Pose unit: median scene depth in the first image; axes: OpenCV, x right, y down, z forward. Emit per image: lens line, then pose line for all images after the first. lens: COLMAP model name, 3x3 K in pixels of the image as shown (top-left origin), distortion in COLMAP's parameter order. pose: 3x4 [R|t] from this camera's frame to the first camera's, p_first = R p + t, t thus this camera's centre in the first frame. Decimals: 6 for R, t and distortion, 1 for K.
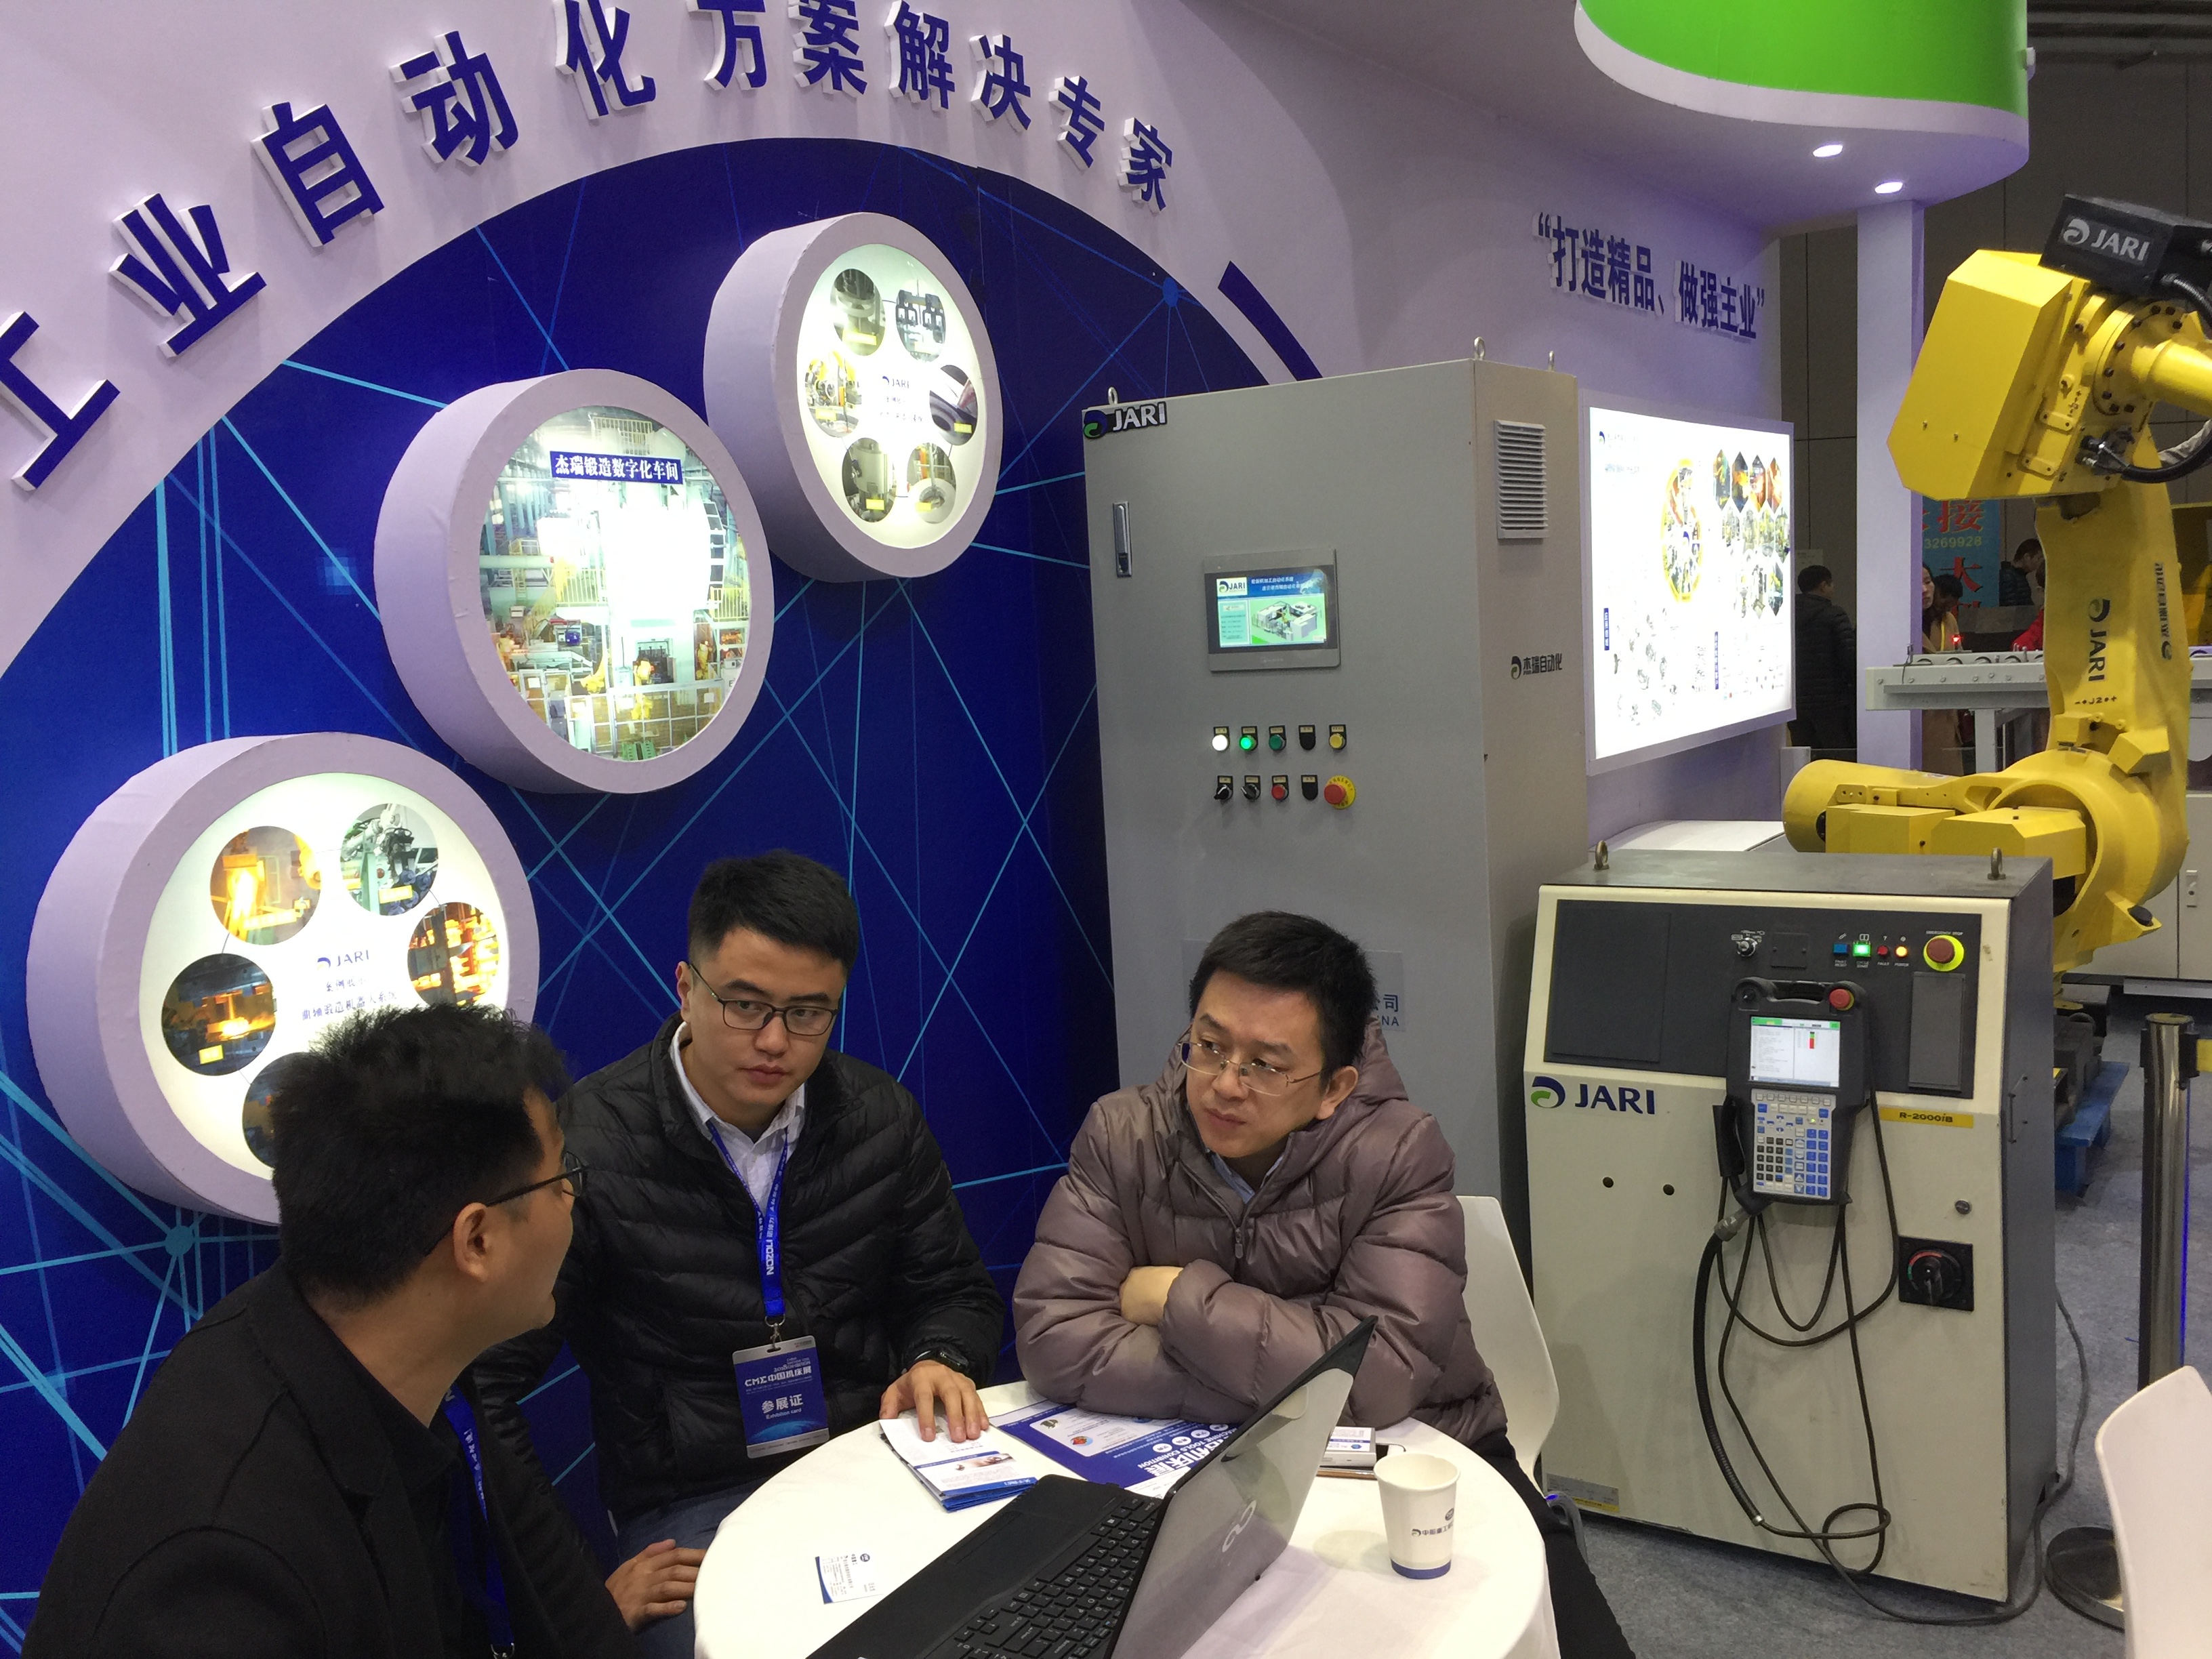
lens RADIAL K [[1887.4, 0, 1124.5], [0, 1887.4, 828.9], [0, 0, 1]] dist [0.087355, -0.118033]
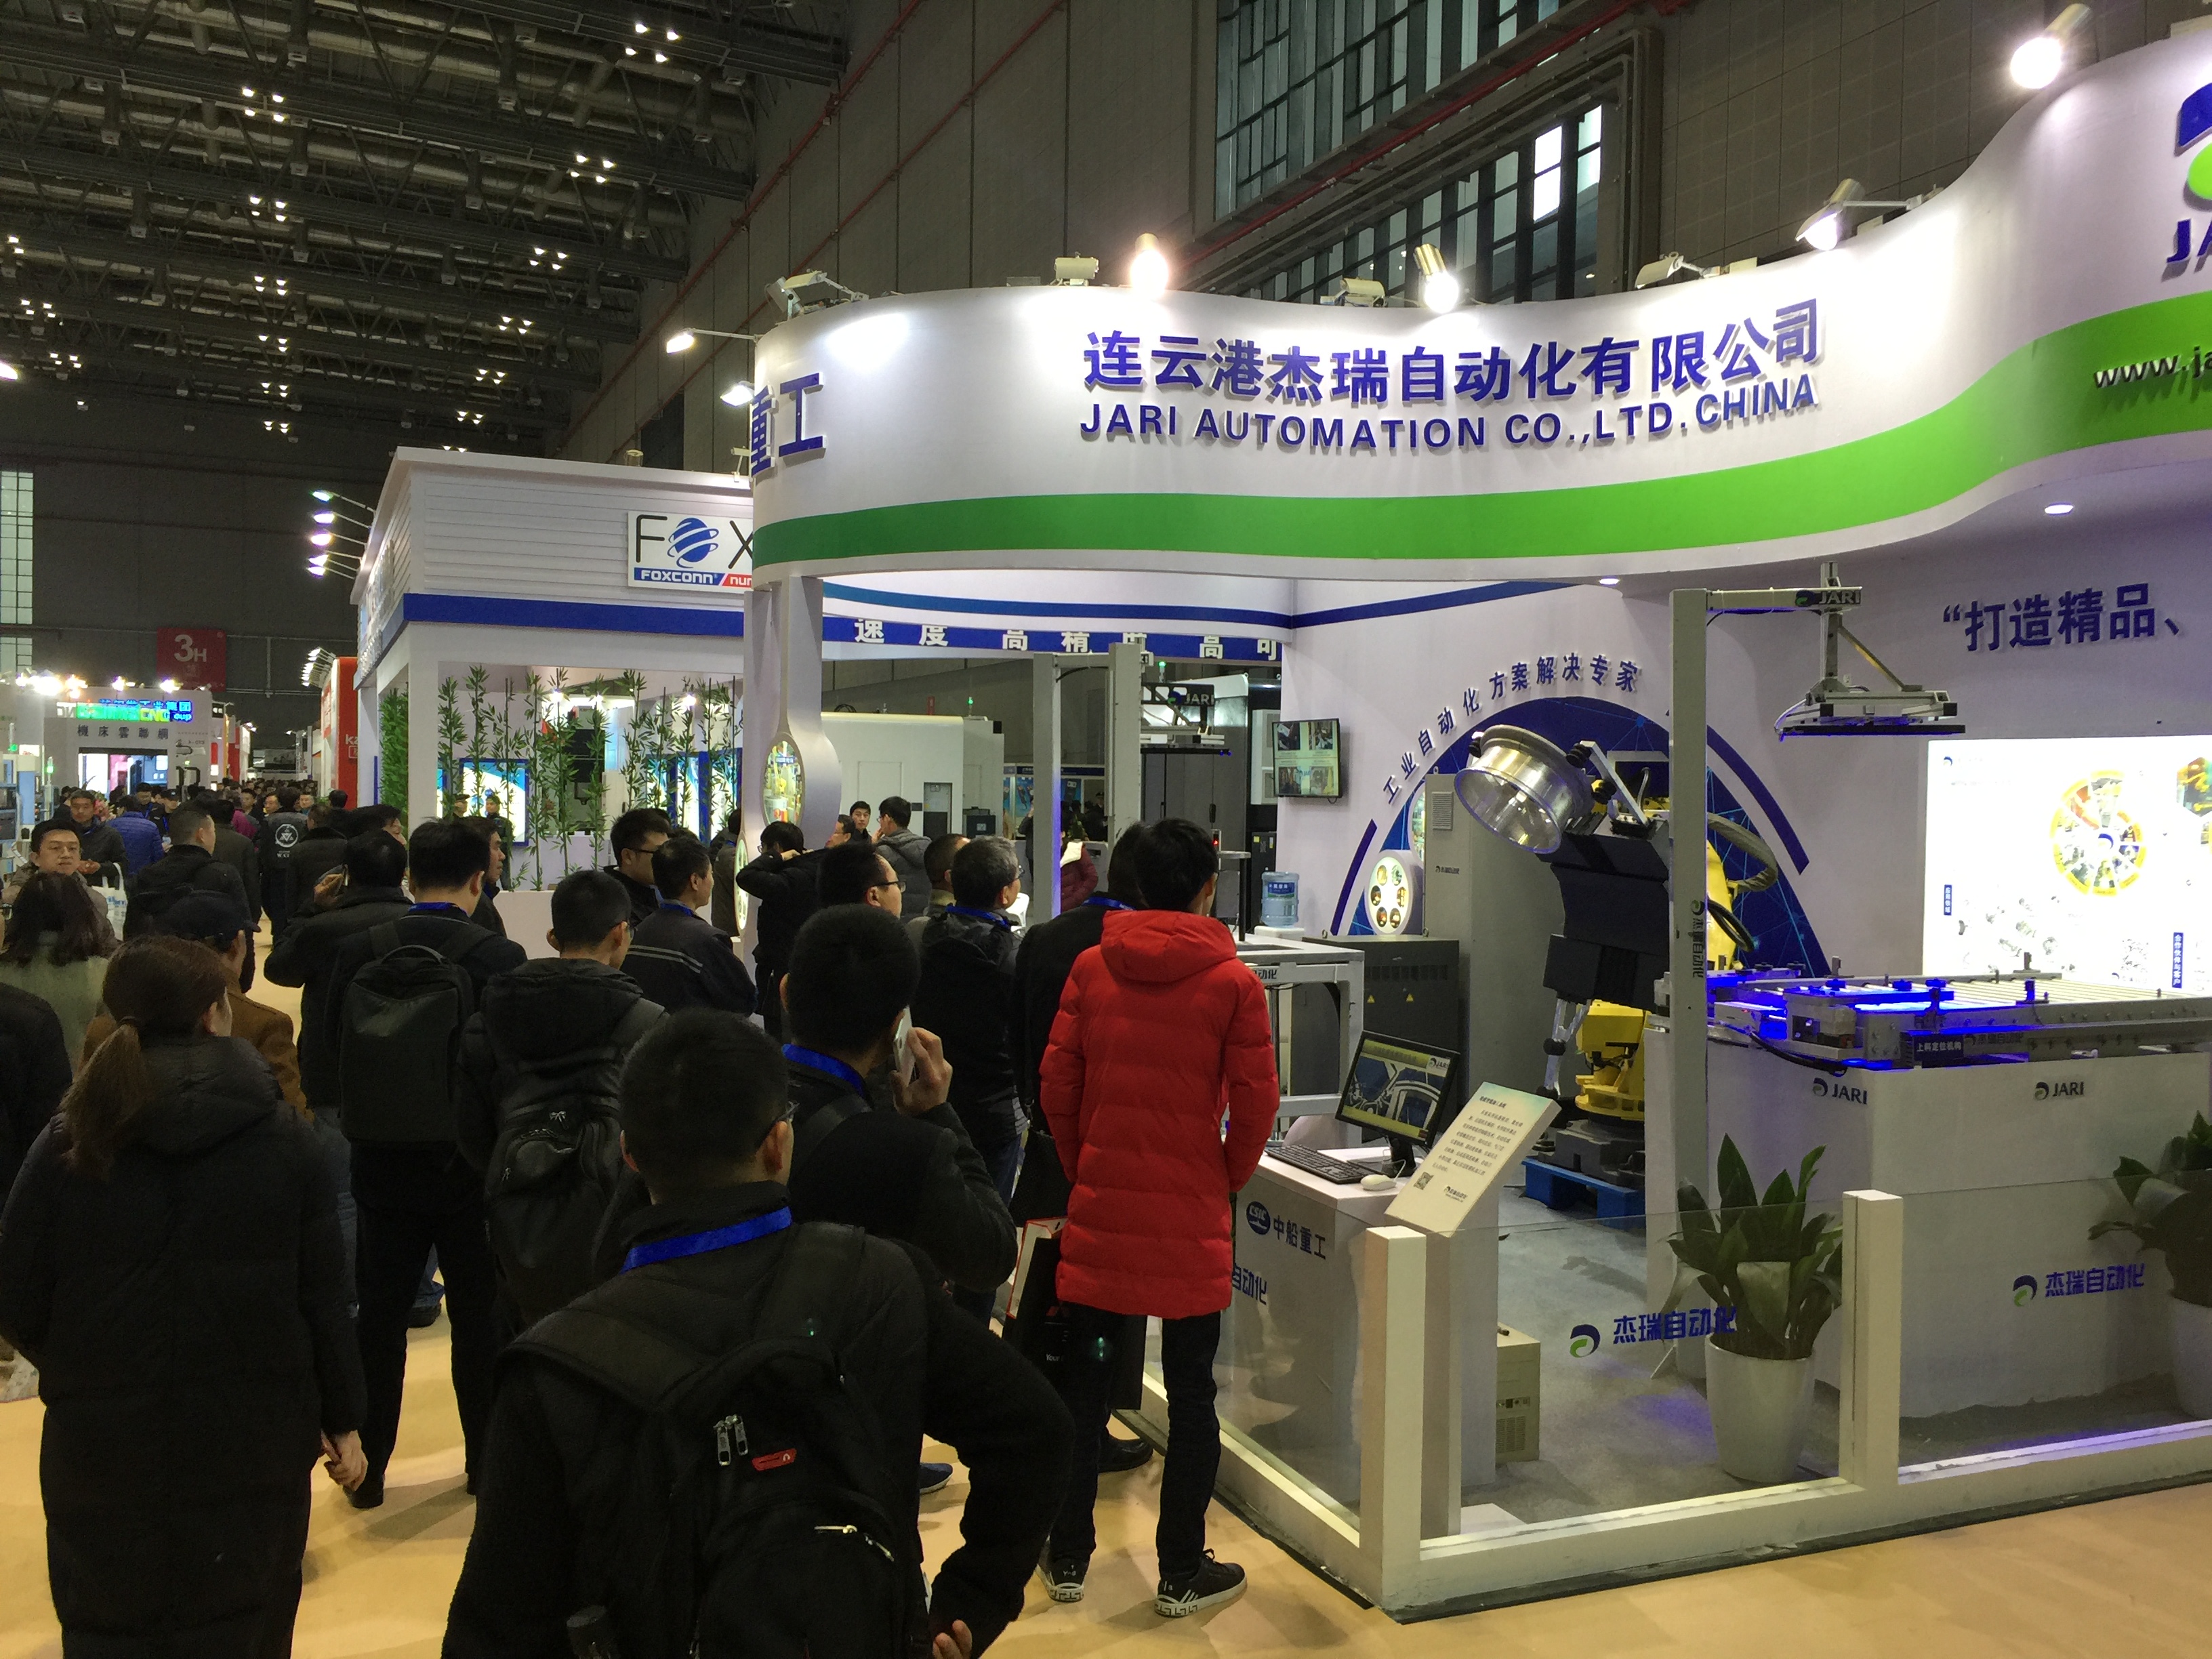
lens RADIAL K [[1887.4, 0, 1124.5], [0, 1887.4, 828.9], [0, 0, 1]] dist [0.087355, -0.118033]
pose [[-0.547526, 0.060292, -0.834614, 3.917184], [-0.086524, 0.987976, 0.128132, -0.640861], [0.832303, 0.142370, -0.535726, 2.837084]]
